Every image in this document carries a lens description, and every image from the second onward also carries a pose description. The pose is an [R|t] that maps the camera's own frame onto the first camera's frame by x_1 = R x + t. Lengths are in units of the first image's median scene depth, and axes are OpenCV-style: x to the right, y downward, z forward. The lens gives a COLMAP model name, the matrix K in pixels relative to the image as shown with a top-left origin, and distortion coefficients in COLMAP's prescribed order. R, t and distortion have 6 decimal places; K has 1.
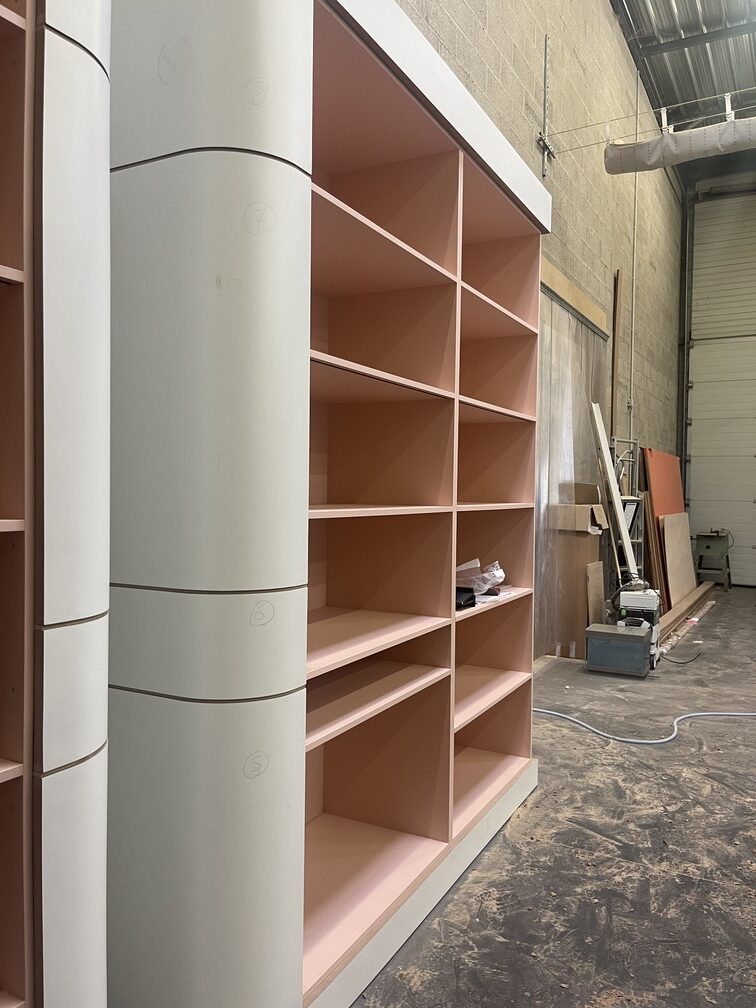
lens RADIAL K [[767.5, 0, 378.0], [0, 767.5, 504.0], [0, 0, 1]] dist [0.003435, 0.001394]
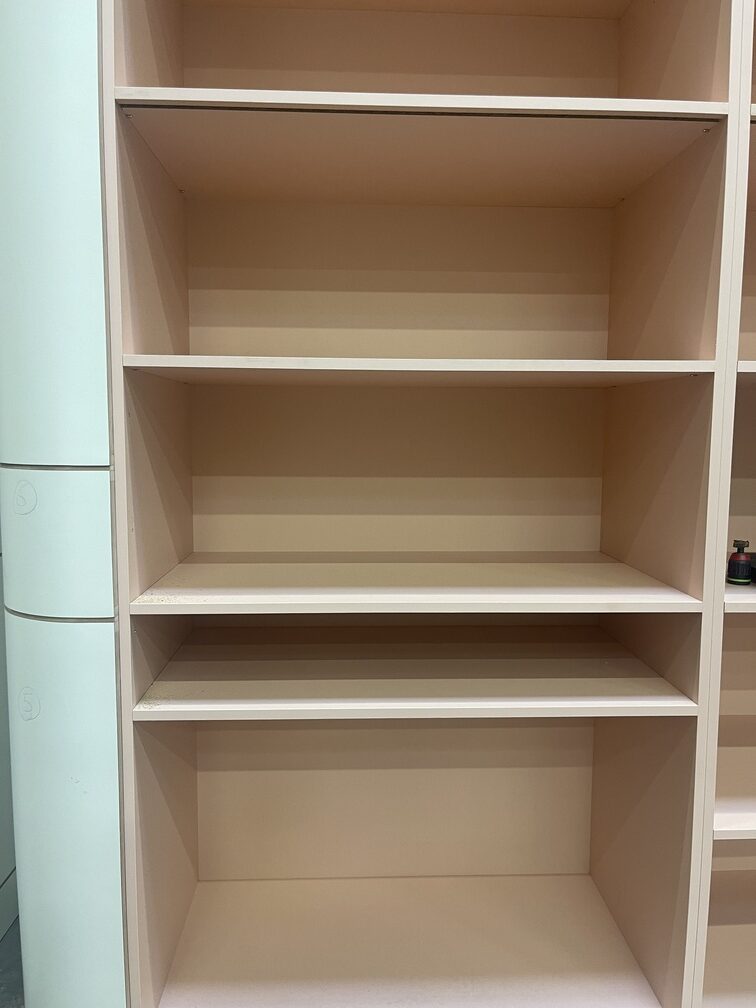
lens RADIAL K [[767.5, 0, 378.0], [0, 767.5, 504.0], [0, 0, 1]] dist [0.003435, 0.001394]
pose [[0.507469, 0.082076, -0.857752, 0.395526], [-0.020324, 0.996316, 0.083311, 0.054015], [0.861431, -0.024845, 0.507267, 0.593858]]
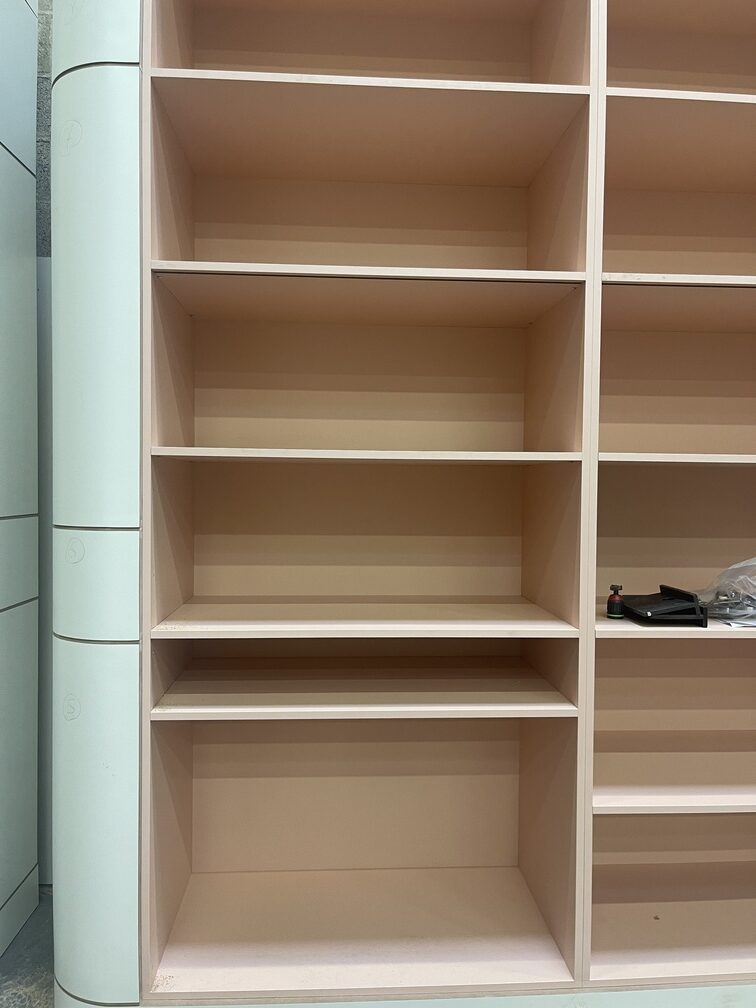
lens RADIAL K [[767.5, 0, 378.0], [0, 767.5, 504.0], [0, 0, 1]] dist [0.003435, 0.001394]
pose [[0.524134, 0.021176, -0.851372, 0.547922], [-0.024044, 0.999660, 0.010062, 0.042838], [0.851296, 0.015197, 0.524465, 0.528453]]
